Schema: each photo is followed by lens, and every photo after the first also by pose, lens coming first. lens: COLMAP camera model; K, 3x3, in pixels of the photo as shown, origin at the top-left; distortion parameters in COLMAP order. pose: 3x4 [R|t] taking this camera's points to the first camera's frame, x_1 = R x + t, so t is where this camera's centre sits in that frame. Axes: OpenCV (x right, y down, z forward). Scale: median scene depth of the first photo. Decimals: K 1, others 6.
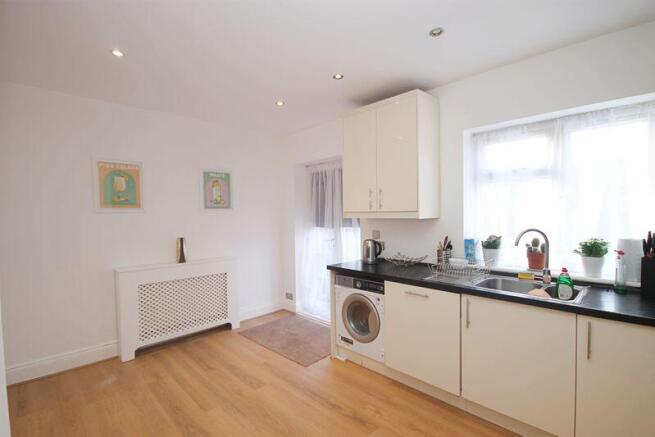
lens RADIAL K [[315.4, 0, 327.5], [0, 315.4, 218.5], [0, 0, 1]] dist [-0.000685, 0.000163]
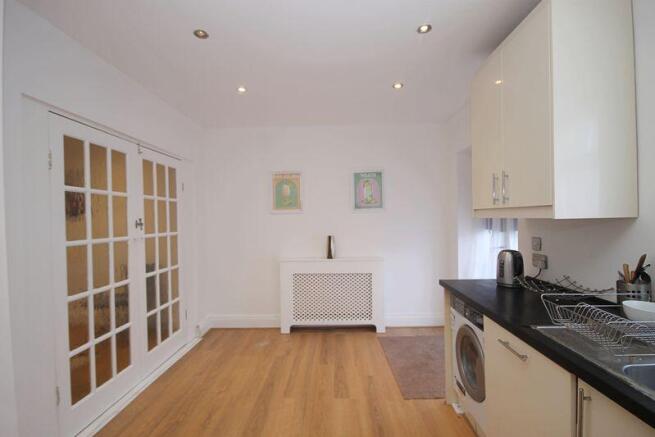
lens RADIAL K [[315.4, 0, 327.5], [0, 315.4, 218.5], [0, 0, 1]] dist [-0.000685, 0.000163]
pose [[0.676259, 0.002712, -0.736659, 0.367461], [-0.002959, 0.999995, 0.000965, -0.000022], [0.736658, 0.001527, 0.676264, 0.272796]]
